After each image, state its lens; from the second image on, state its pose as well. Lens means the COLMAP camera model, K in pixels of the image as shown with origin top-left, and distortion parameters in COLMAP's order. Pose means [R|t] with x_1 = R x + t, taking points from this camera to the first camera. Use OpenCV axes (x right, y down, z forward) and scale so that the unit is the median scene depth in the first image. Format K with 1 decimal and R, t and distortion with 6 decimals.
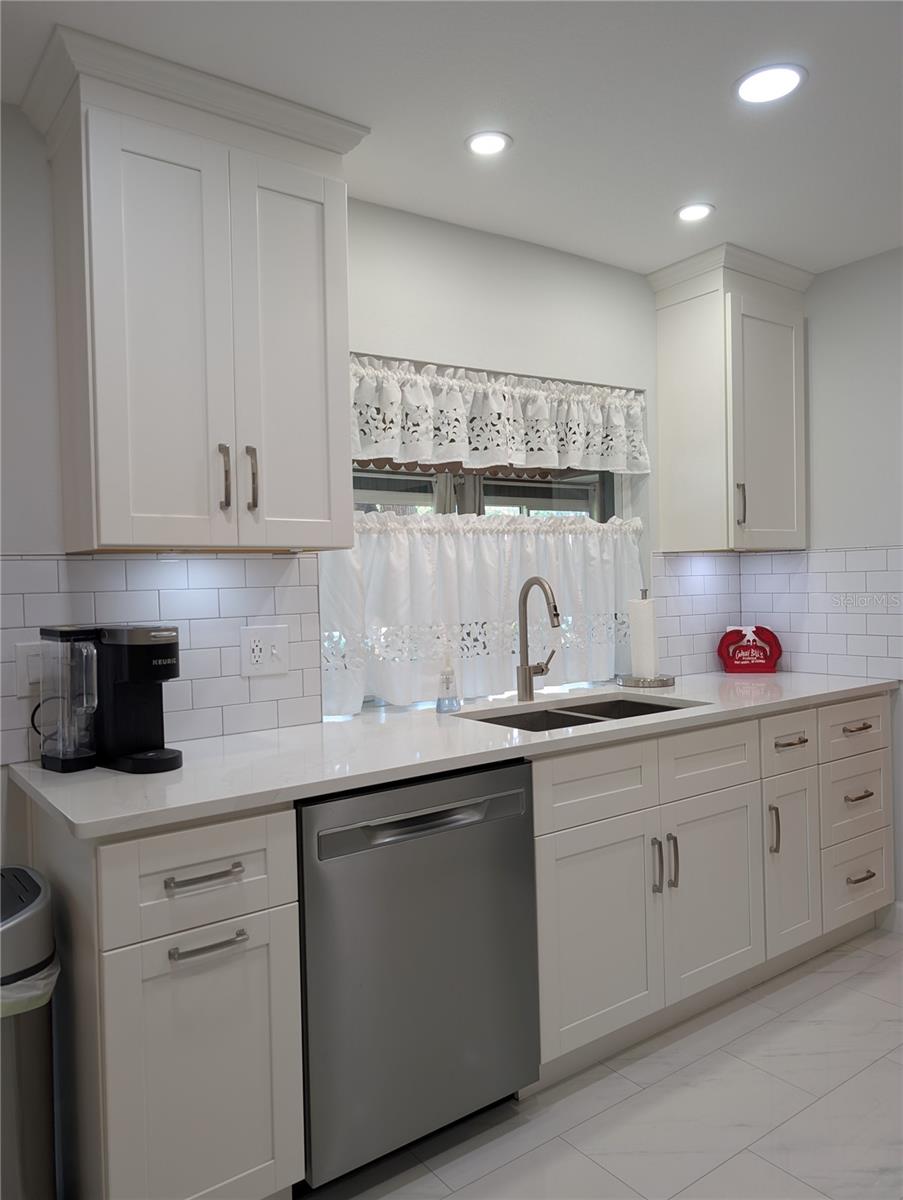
lens RADIAL K [[835.9, 0, 451.5], [0, 835.9, 600.0], [0, 0, 1]] dist [0.007444, 0.000429]
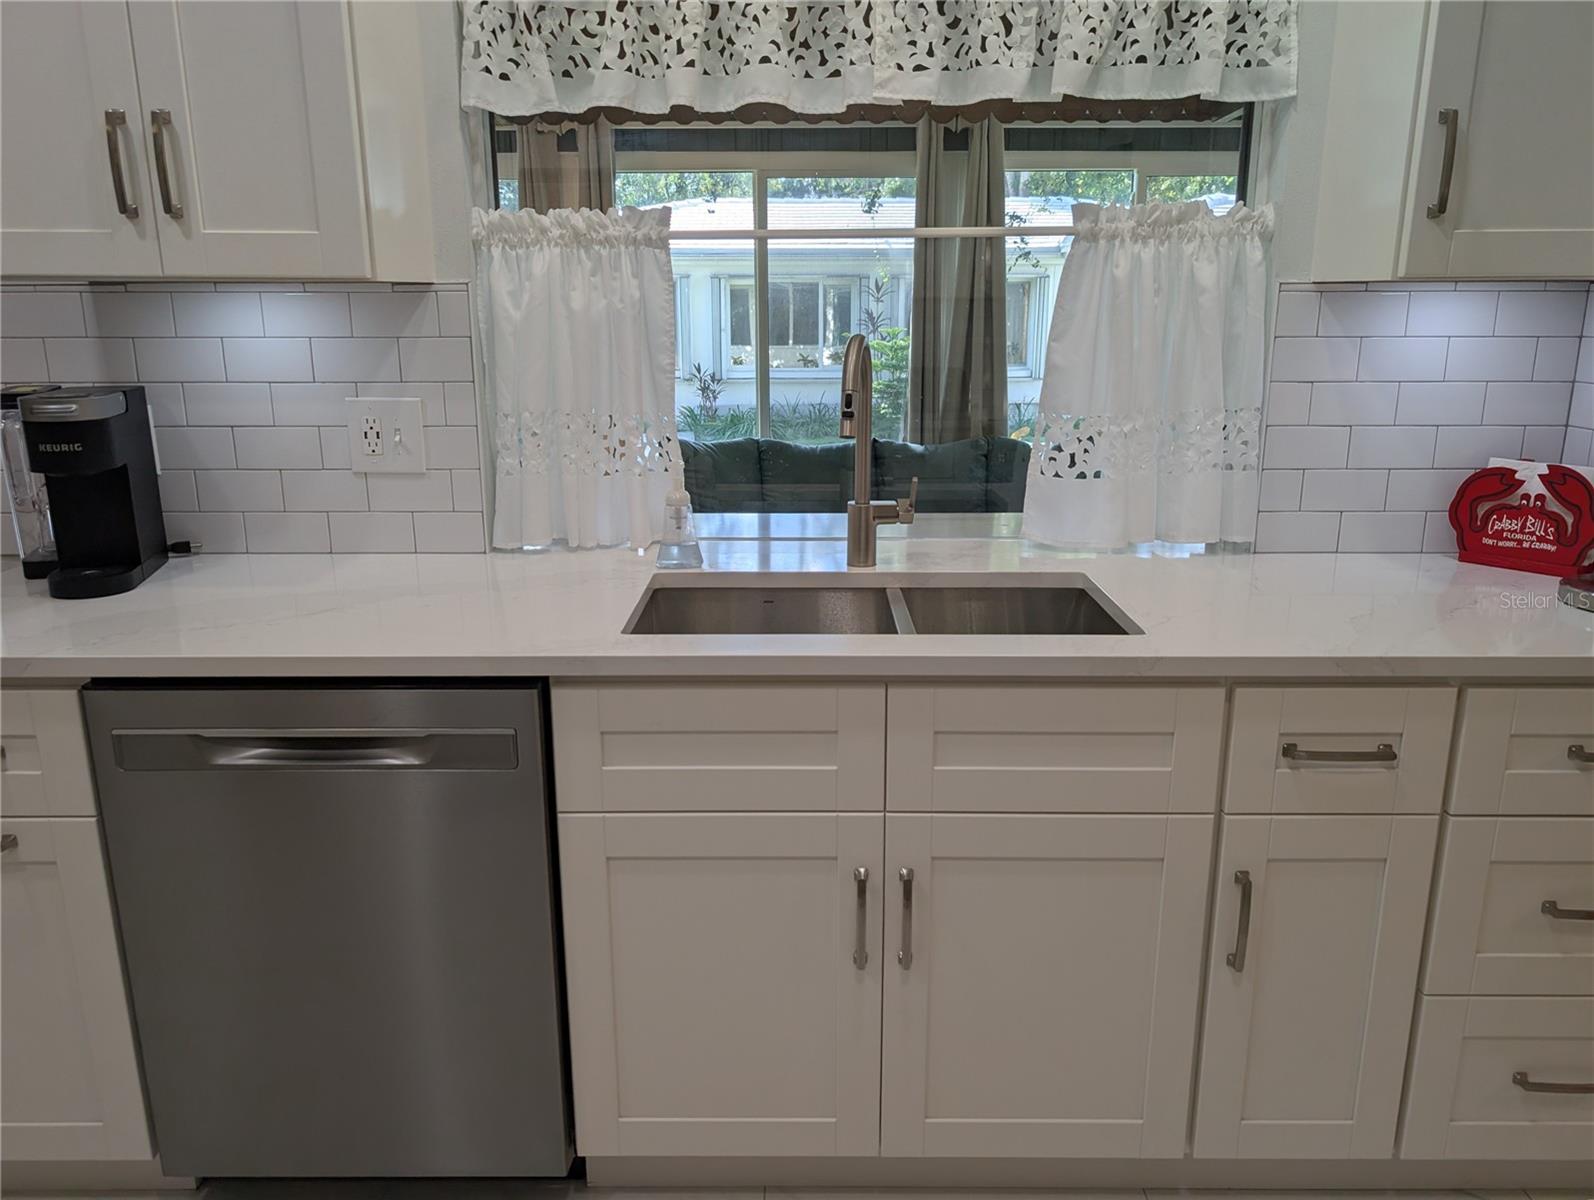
lens RADIAL K [[1145.6, 0, 797.0], [0, 1145.6, 600.0], [0, 0, 1]] dist [0.000994, 0.000998]
pose [[0.816396, 0.168896, -0.552243, 0.467593], [-0.033669, 0.968570, 0.246451, -0.039773], [0.576510, -0.182608, 0.796423, 0.366836]]
